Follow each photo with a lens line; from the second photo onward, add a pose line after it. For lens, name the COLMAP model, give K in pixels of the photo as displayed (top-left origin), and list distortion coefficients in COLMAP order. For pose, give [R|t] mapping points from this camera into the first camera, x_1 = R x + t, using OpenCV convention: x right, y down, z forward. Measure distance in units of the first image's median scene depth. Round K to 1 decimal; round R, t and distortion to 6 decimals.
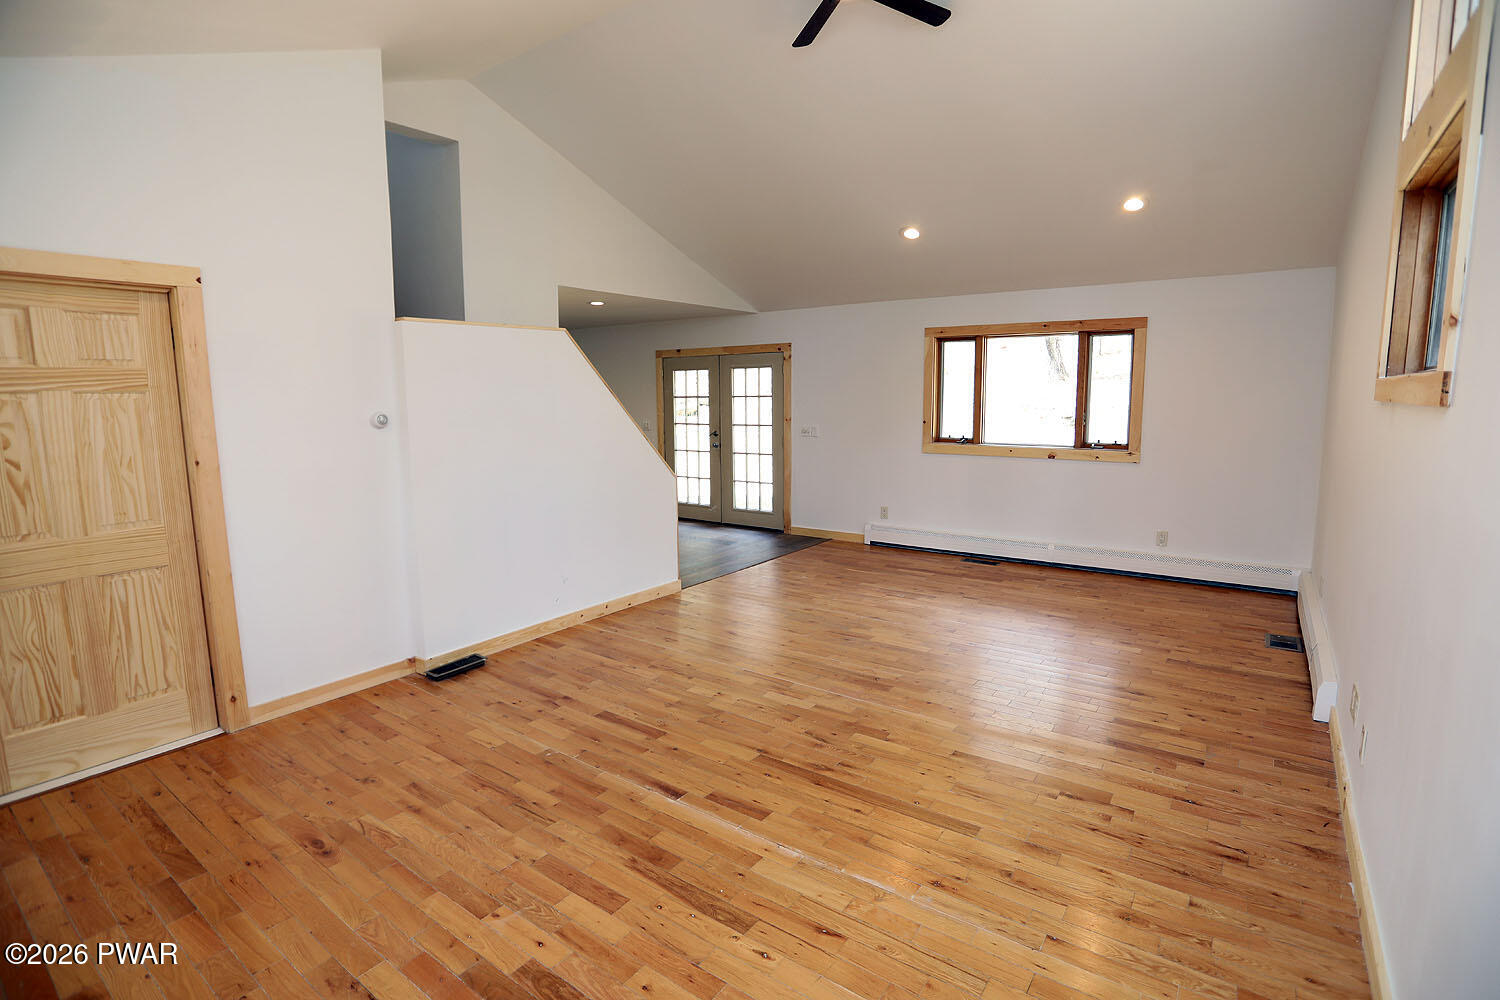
lens RADIAL K [[720.8, 0, 756.0], [0, 720.8, 494.4], [0, 0, 1]] dist [-0.081989, 0.037041]
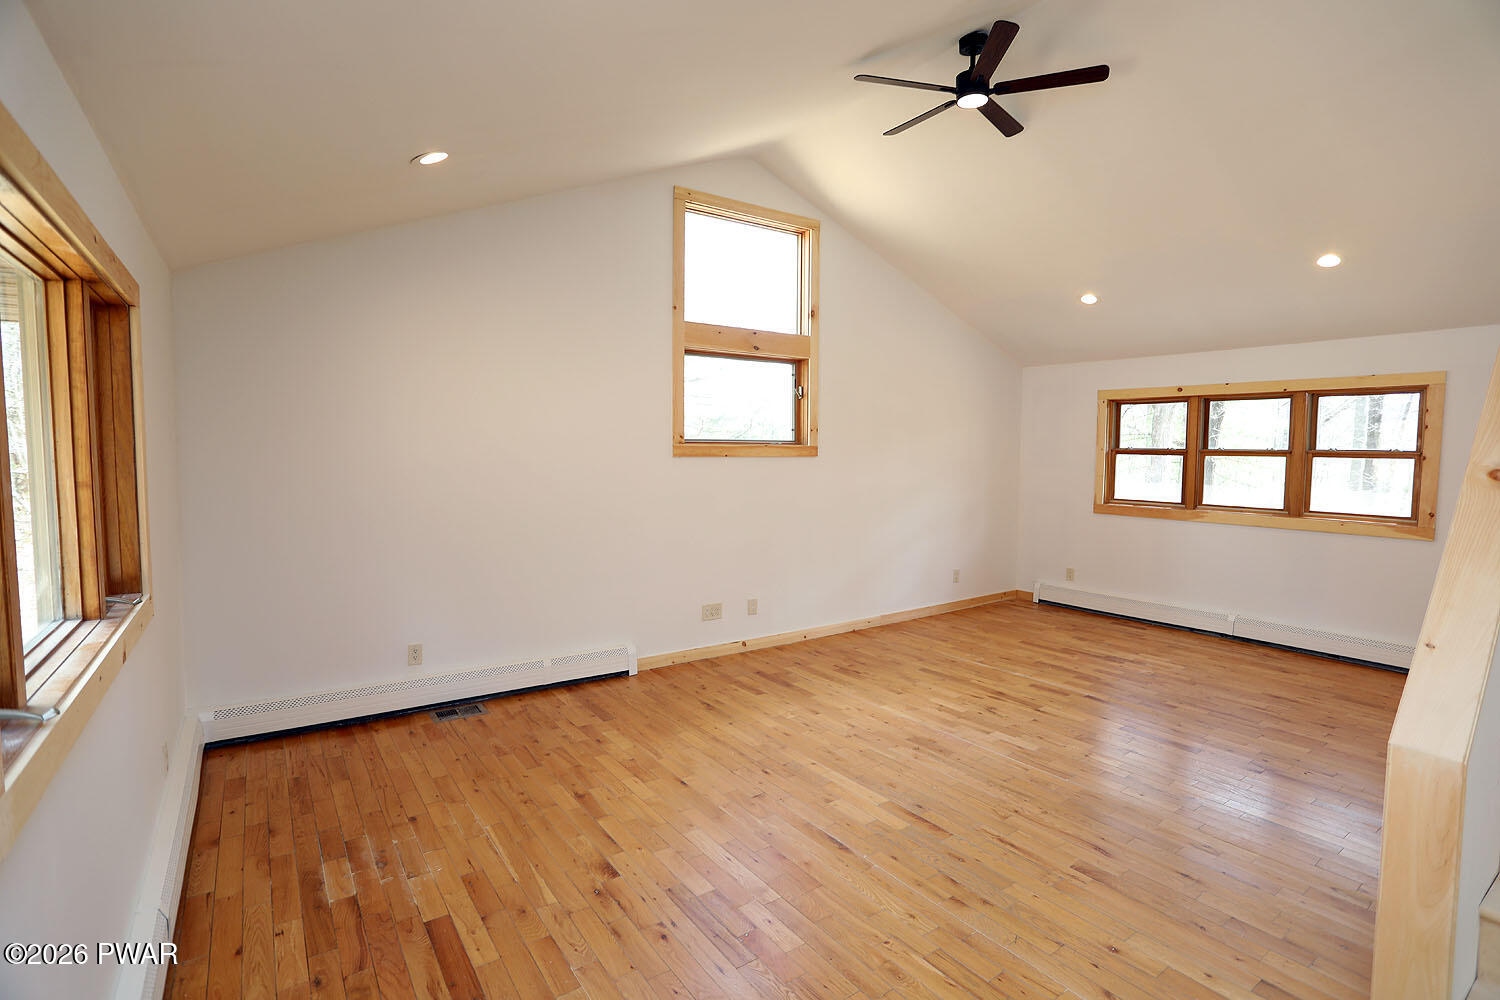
lens RADIAL K [[720.8, 0, 756.0], [0, 720.8, 494.4], [0, 0, 1]] dist [-0.081989, 0.037041]
pose [[-0.946307, -0.014063, 0.322964, 0.074739], [0.049443, 0.981002, 0.187589, -0.289347], [-0.319467, 0.193486, -0.927634, 2.035586]]
